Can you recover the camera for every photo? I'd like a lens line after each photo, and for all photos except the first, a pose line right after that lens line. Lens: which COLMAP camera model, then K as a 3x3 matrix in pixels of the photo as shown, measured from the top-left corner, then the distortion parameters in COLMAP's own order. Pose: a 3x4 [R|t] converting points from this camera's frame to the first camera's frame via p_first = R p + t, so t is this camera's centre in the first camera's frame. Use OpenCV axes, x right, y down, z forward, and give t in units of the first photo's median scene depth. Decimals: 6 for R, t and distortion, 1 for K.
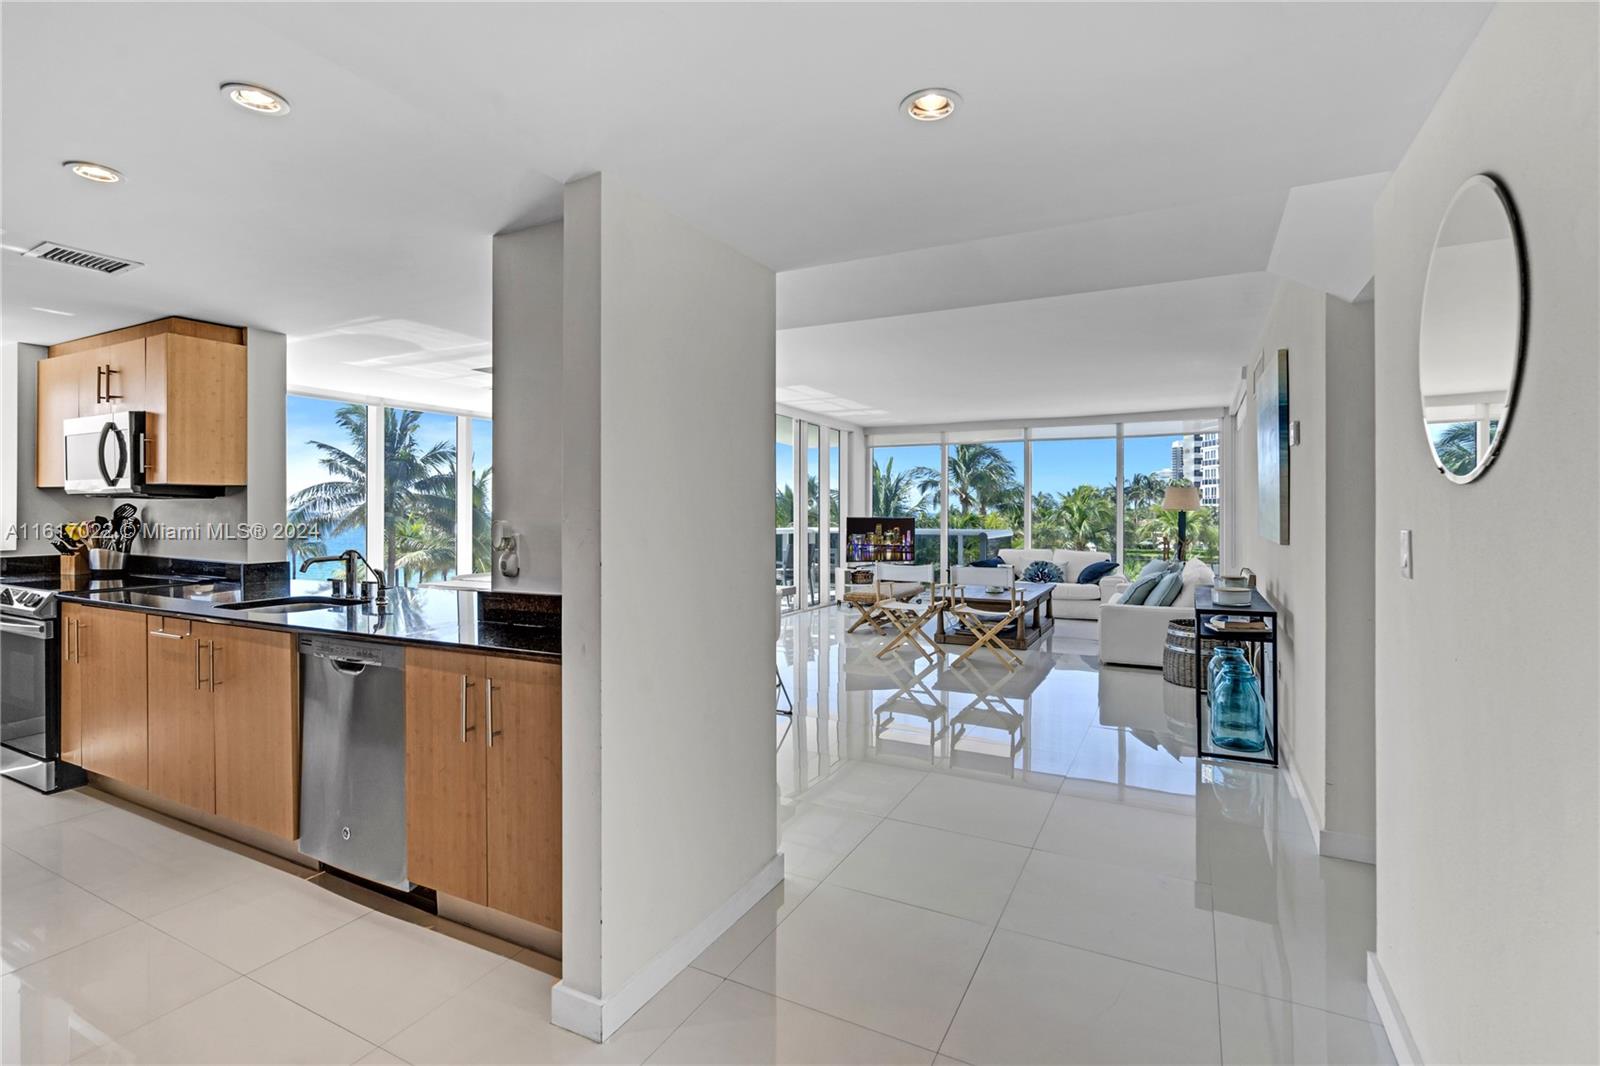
lens RADIAL K [[748.4, 0, 807.3], [0, 748.4, 509.8], [0, 0, 1]] dist [-0.000342, 0.000110]
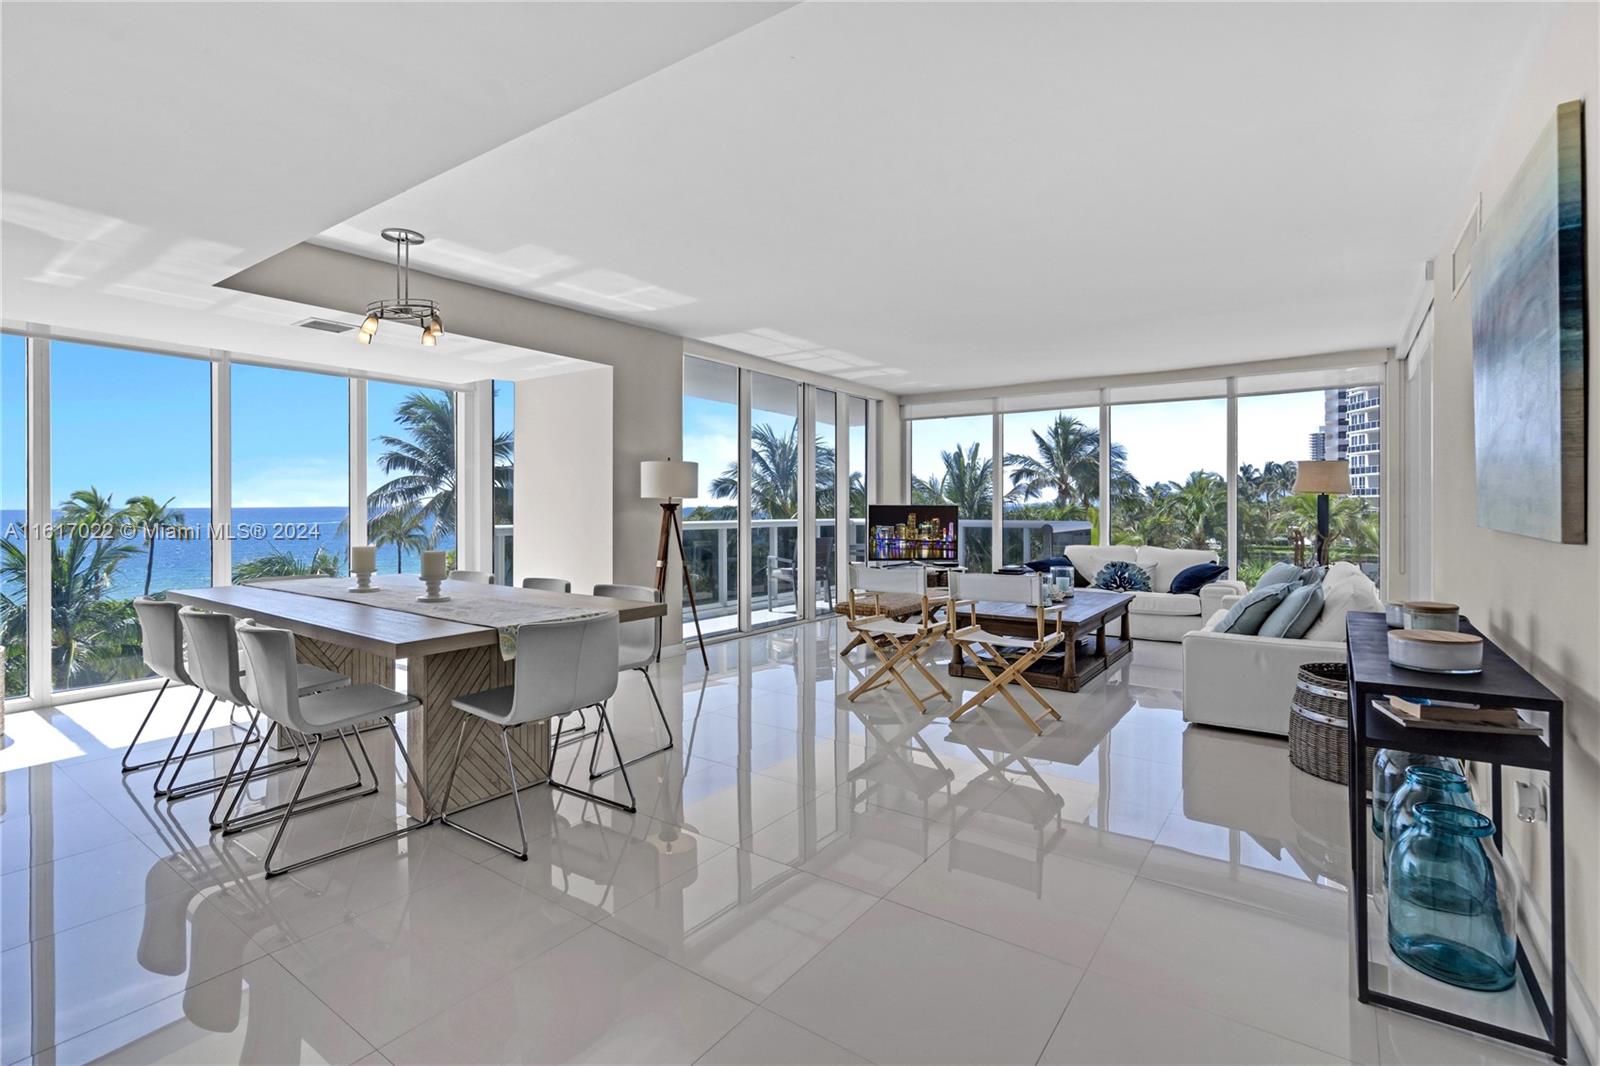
lens RADIAL K [[750.6, 0, 797.4], [0, 750.6, 507.4], [0, 0, 1]] dist [0.000419, -0.000730]
pose [[0.989235, -0.001516, -0.146329, 0.132923], [0.002245, 0.999986, 0.004819, 0.011875], [0.146320, -0.005095, 0.989224, 0.264804]]
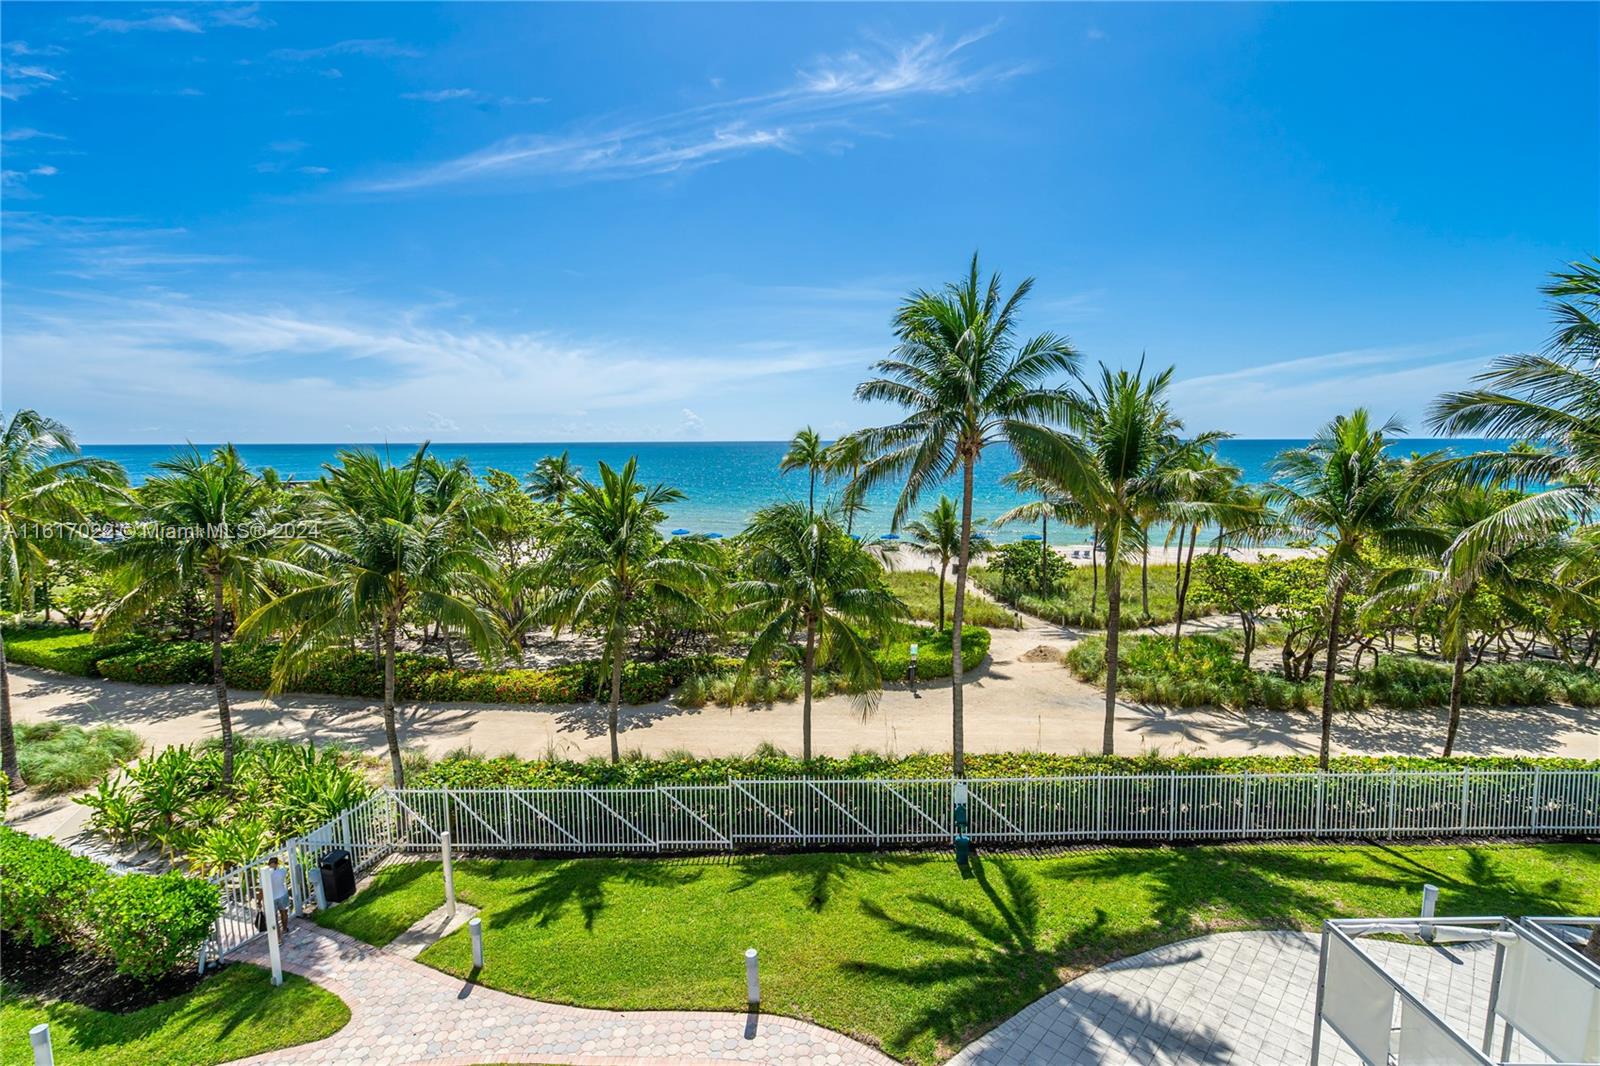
lens RADIAL K [[737.7, 0, 806.0], [0, 737.7, 537.9], [0, 0, 1]] dist [-0.001943, 0.000670]
pose [[0.478194, 0.113441, -0.870897, -0.003292], [0.007219, 0.991082, 0.133060, -0.024131], [0.878225, -0.069915, 0.473110, 1.874831]]
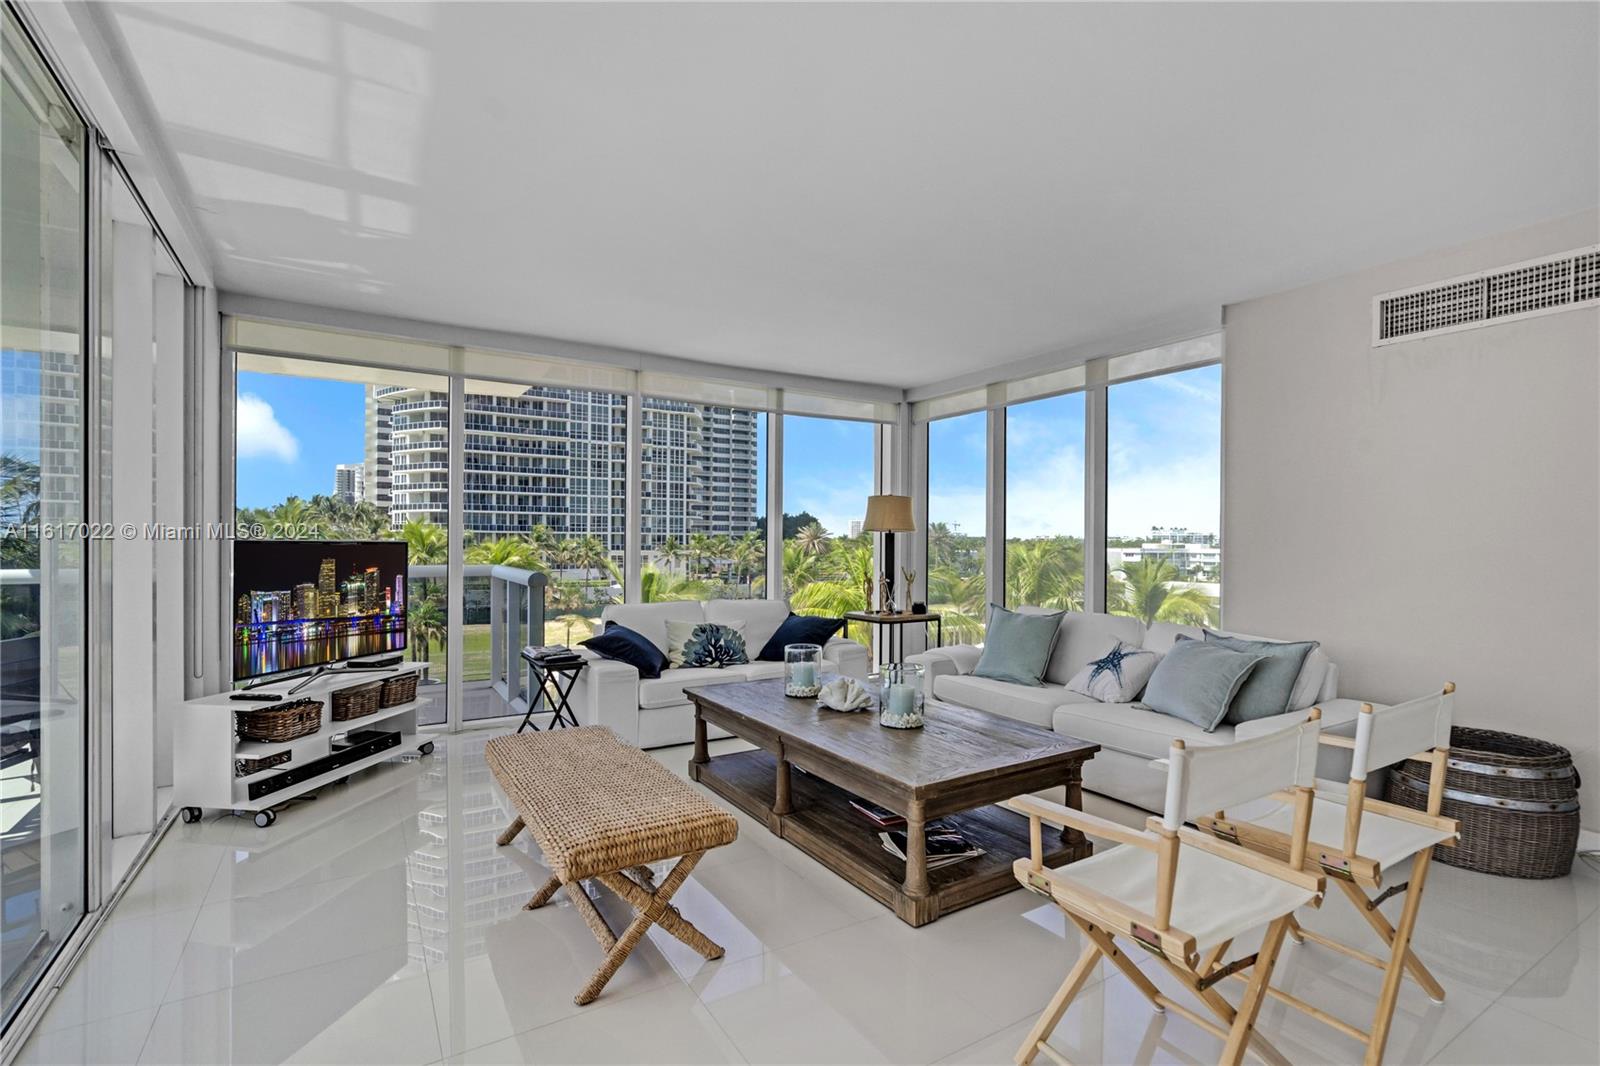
lens RADIAL K [[736.3, 0, 802.3], [0, 736.3, 546.3], [0, 0, 1]] dist [0.002152, 0.000253]
pose [[0.522402, -0.003944, 0.852690, -0.121377], [-0.007847, 0.999925, 0.009433, 0.011087], [-0.852663, -0.011619, 0.522332, 0.886348]]
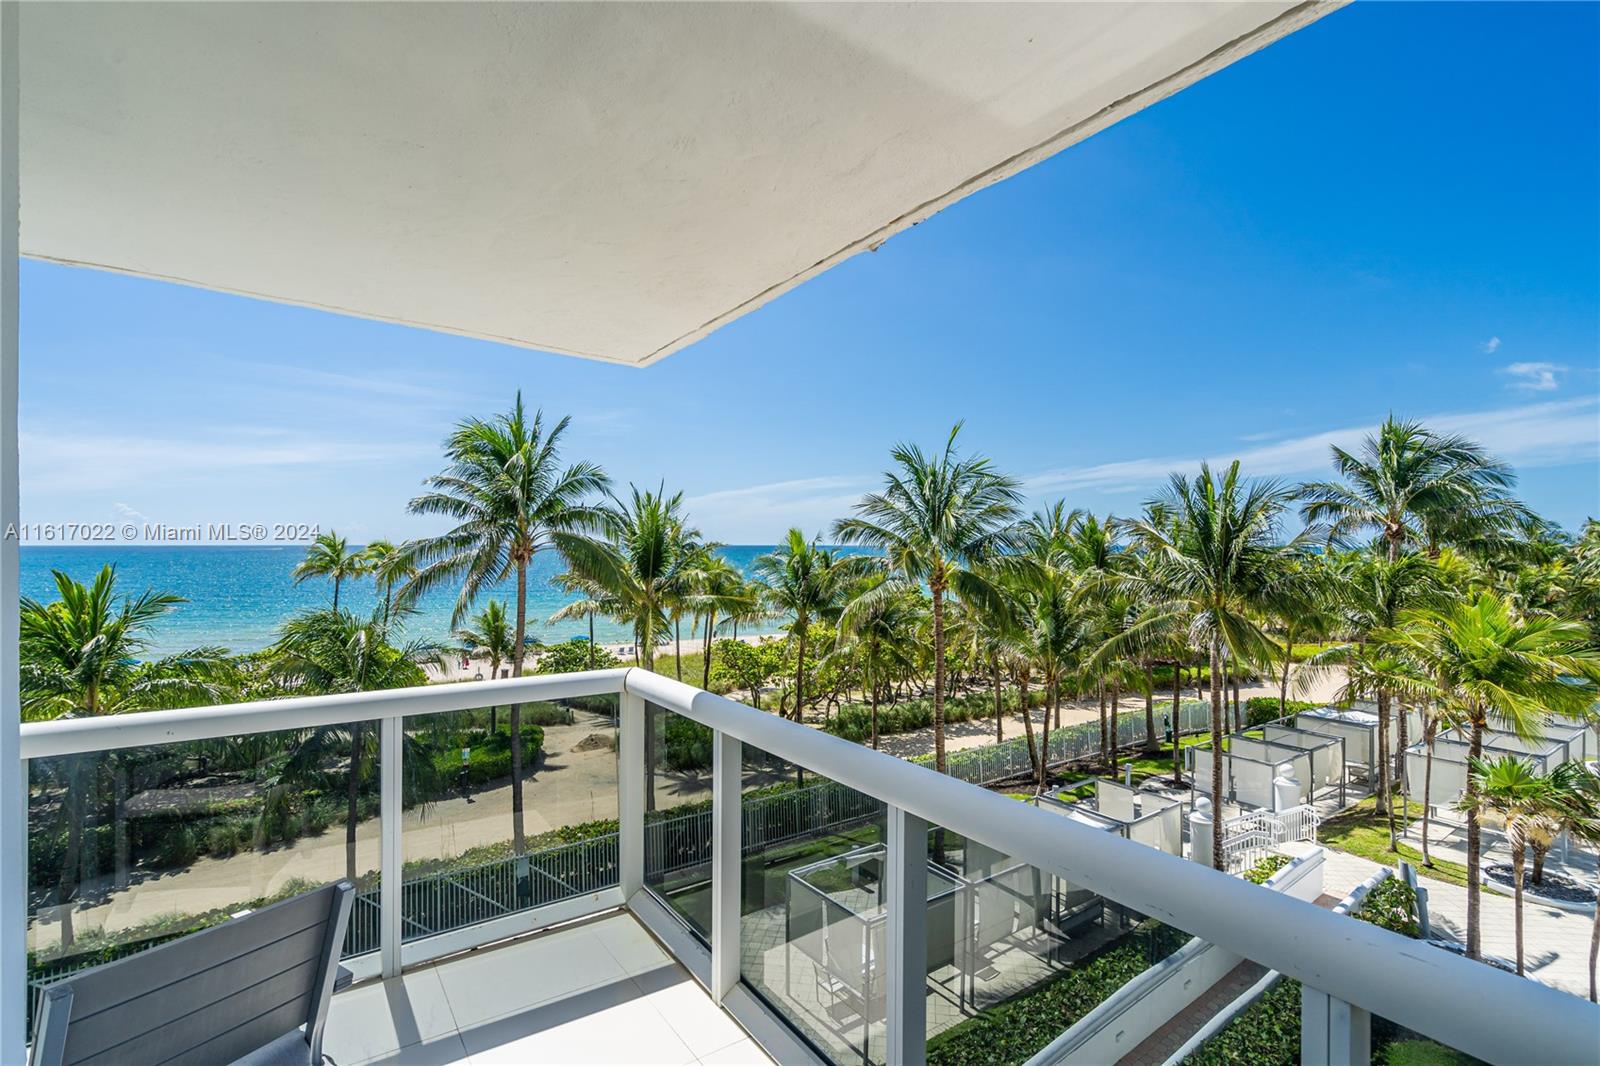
lens RADIAL K [[729.5, 0, 802.4], [0, 729.5, 547.2], [0, 0, 1]] dist [-0.005744, -0.000295]
pose [[0.888214, 0.002849, -0.459421, 0.324610], [0.000160, 0.999979, 0.006509, -0.035122], [0.459430, -0.005855, 0.888195, 1.545289]]
